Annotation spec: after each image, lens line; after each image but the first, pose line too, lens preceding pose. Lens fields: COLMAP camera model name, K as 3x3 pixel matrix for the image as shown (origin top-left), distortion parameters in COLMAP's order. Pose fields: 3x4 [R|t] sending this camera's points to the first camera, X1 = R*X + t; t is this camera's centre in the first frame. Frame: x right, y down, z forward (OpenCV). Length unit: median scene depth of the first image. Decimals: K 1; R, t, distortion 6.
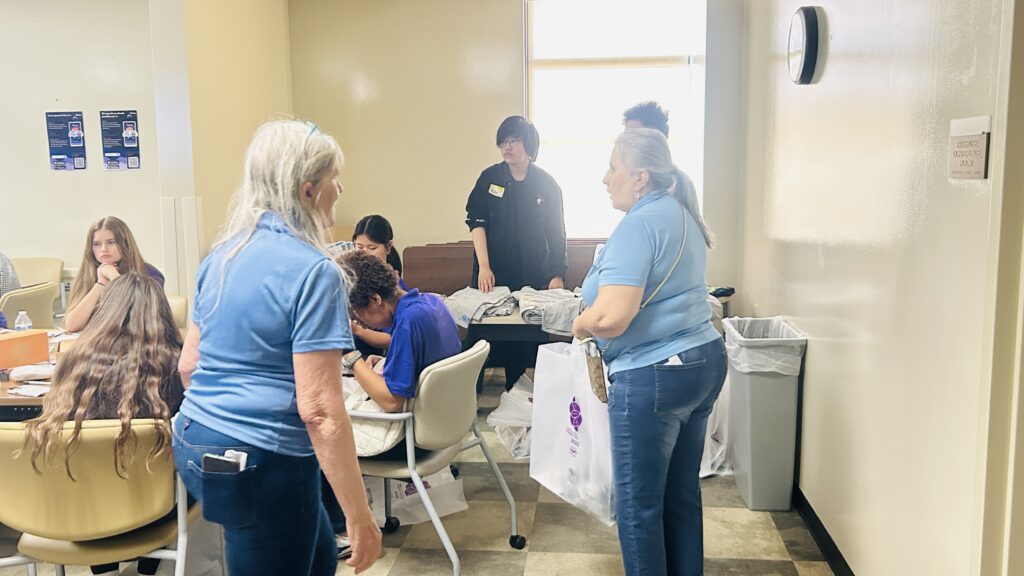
lens RADIAL K [[963.8, 0, 519.7], [0, 963.8, 310.8], [0, 0, 1]] dist [0.020622, 0.000000]
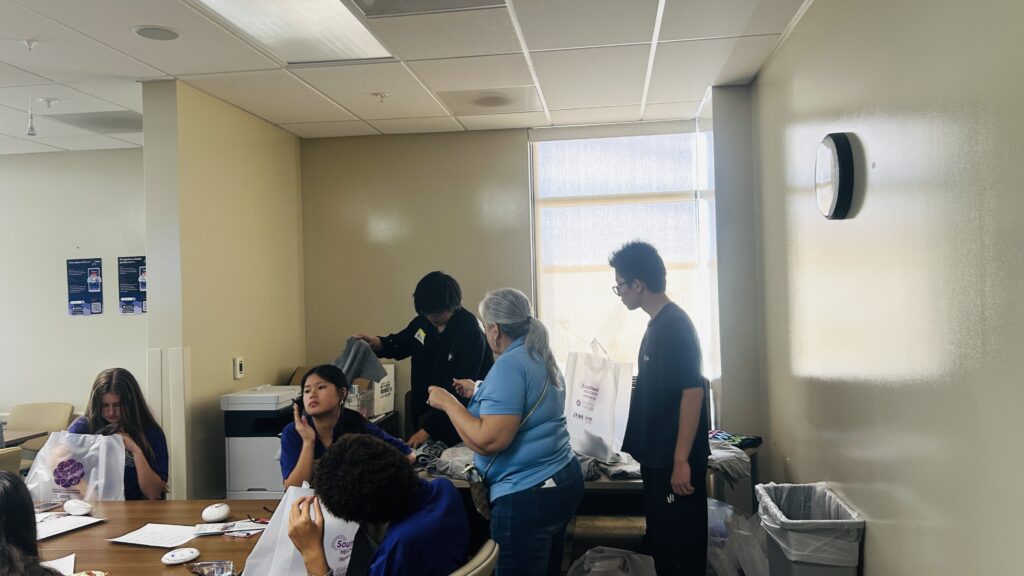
lens RADIAL K [[834.8, 0, 505.7], [0, 834.8, 289.6], [0, 0, 1]] dist [-0.010875, -0.011594]
pose [[0.998659, -0.017732, -0.048646, 0.018110], [0.010538, 0.989472, -0.144338, -0.041103], [0.050693, 0.143632, 0.988332, 0.155958]]
